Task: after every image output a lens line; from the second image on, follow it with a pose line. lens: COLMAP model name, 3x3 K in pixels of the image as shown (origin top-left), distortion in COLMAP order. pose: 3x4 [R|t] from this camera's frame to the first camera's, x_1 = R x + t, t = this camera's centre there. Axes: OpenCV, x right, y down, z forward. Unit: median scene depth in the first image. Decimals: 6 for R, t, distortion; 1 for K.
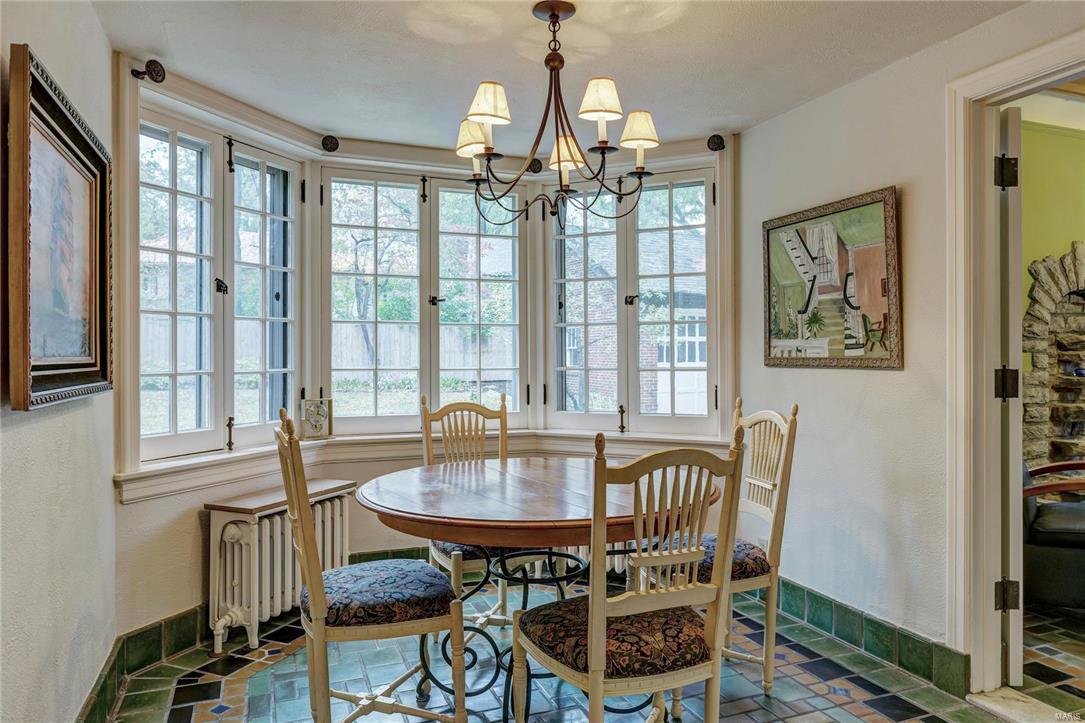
lens RADIAL K [[728.7, 0, 543.7], [0, 728.7, 357.1], [0, 0, 1]] dist [-0.003547, -0.003060]
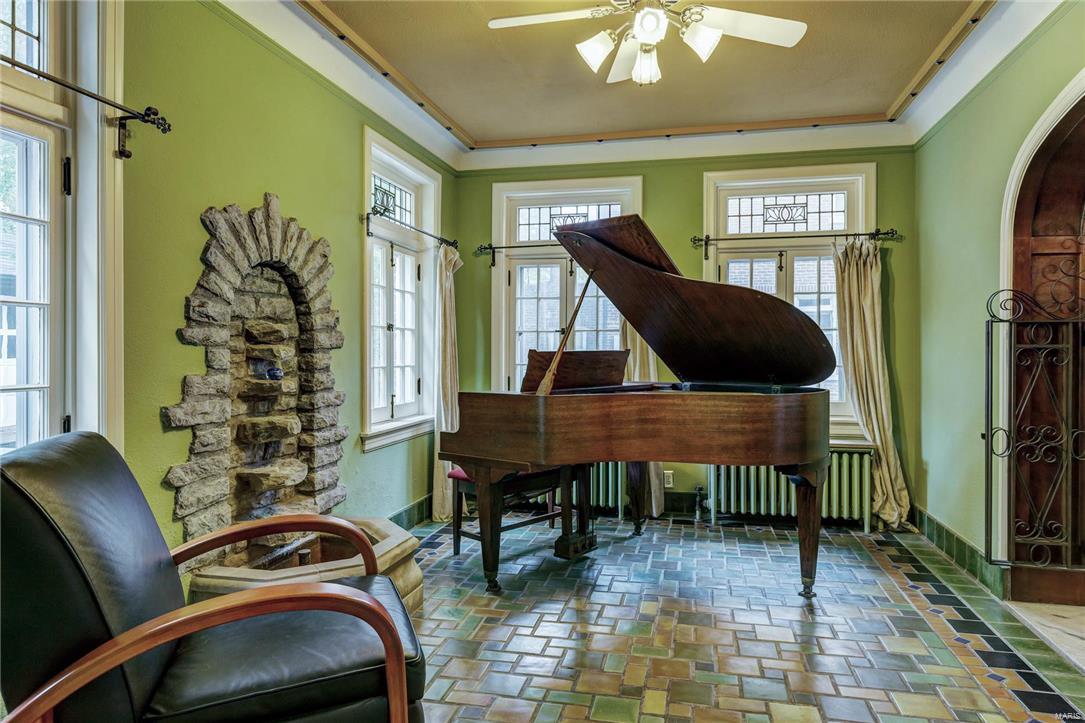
lens RADIAL K [[677.7, 0, 543.0], [0, 677.7, 353.9], [0, 0, 1]] dist [-0.004473, -0.000387]
pose [[0.568913, 0.000002, 0.822398, 0.336066], [-0.004930, 0.999982, 0.003408, -0.002588], [-0.822383, -0.005993, 0.568902, 0.394814]]
